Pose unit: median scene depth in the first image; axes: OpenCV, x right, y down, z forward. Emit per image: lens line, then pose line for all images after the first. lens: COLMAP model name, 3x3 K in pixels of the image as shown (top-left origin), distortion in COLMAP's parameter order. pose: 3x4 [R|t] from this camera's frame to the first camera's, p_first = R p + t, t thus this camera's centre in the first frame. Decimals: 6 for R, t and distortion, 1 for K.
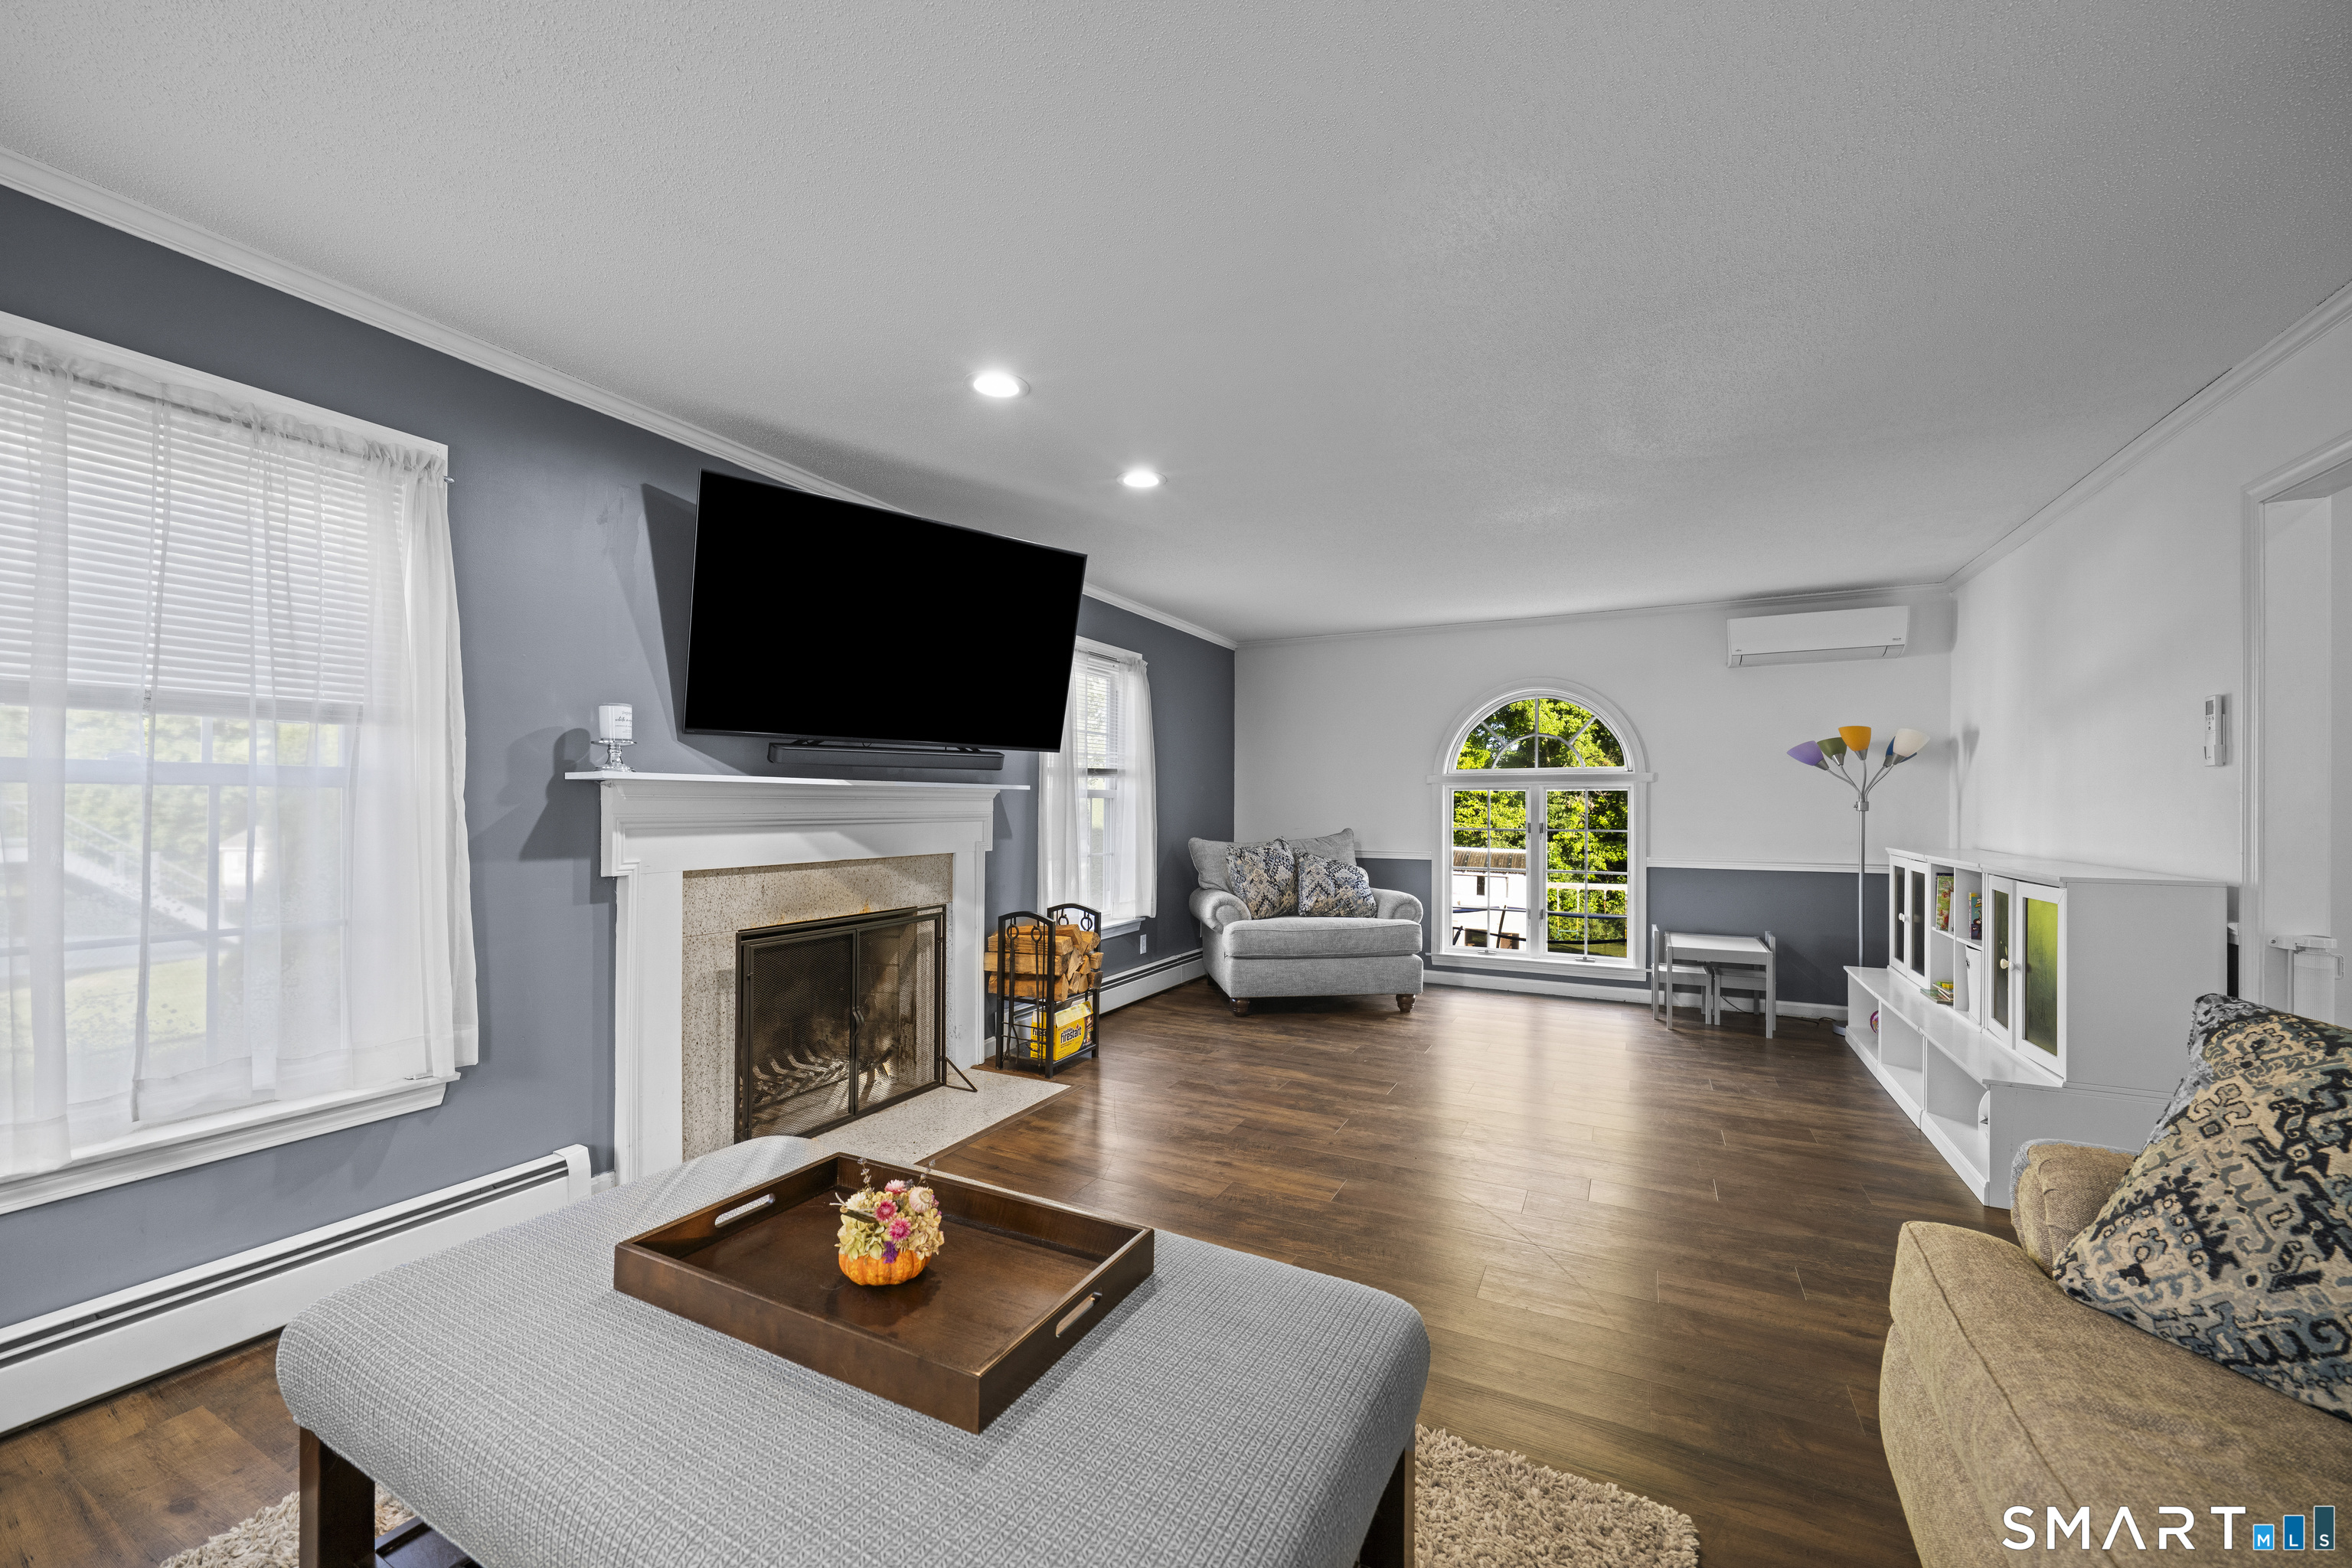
lens RADIAL K [[914.5, 0, 1175.4], [0, 914.5, 804.0], [0, 0, 1]] dist [-0.001034, 0.000026]
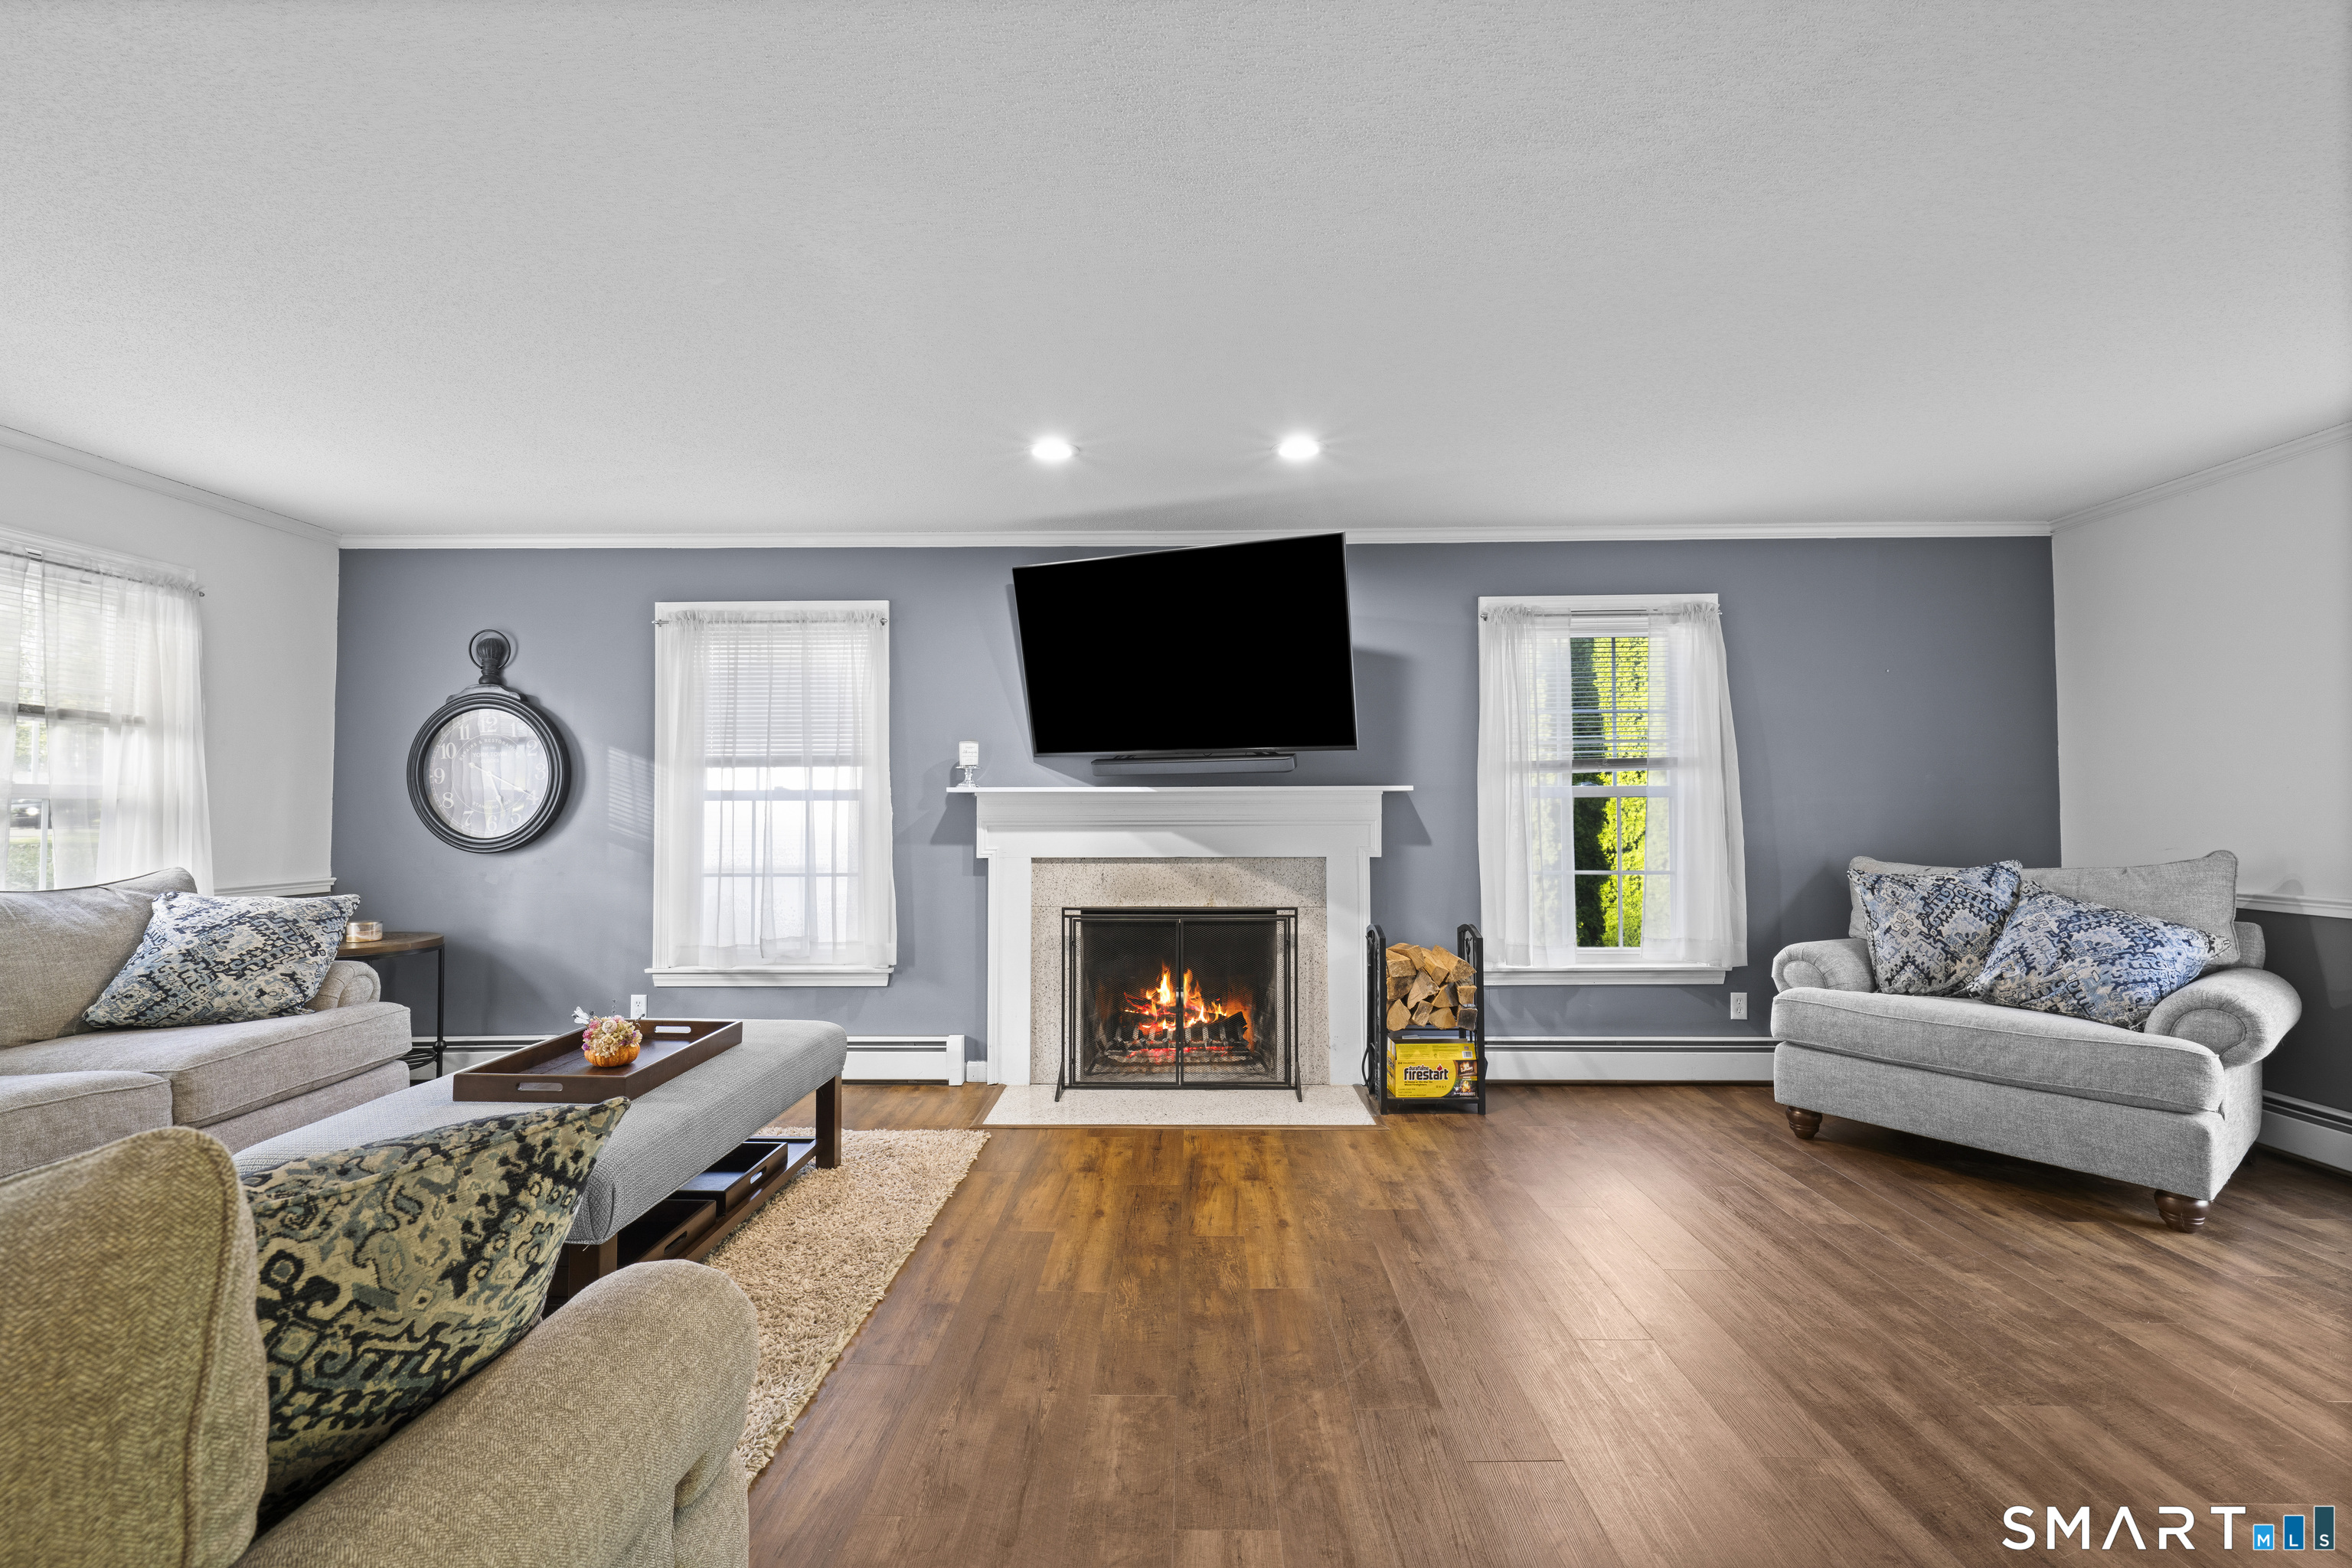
lens RADIAL K [[1059.8, 0, 1169.3], [0, 1059.8, 777.9], [0, 0, 1]] dist [0.002181, 0.000284]
pose [[0.432918, -0.027461, -0.901015, 0.769229], [0.006383, 0.999604, -0.027399, -0.001080], [0.901411, 0.006110, 0.432922, 0.389490]]
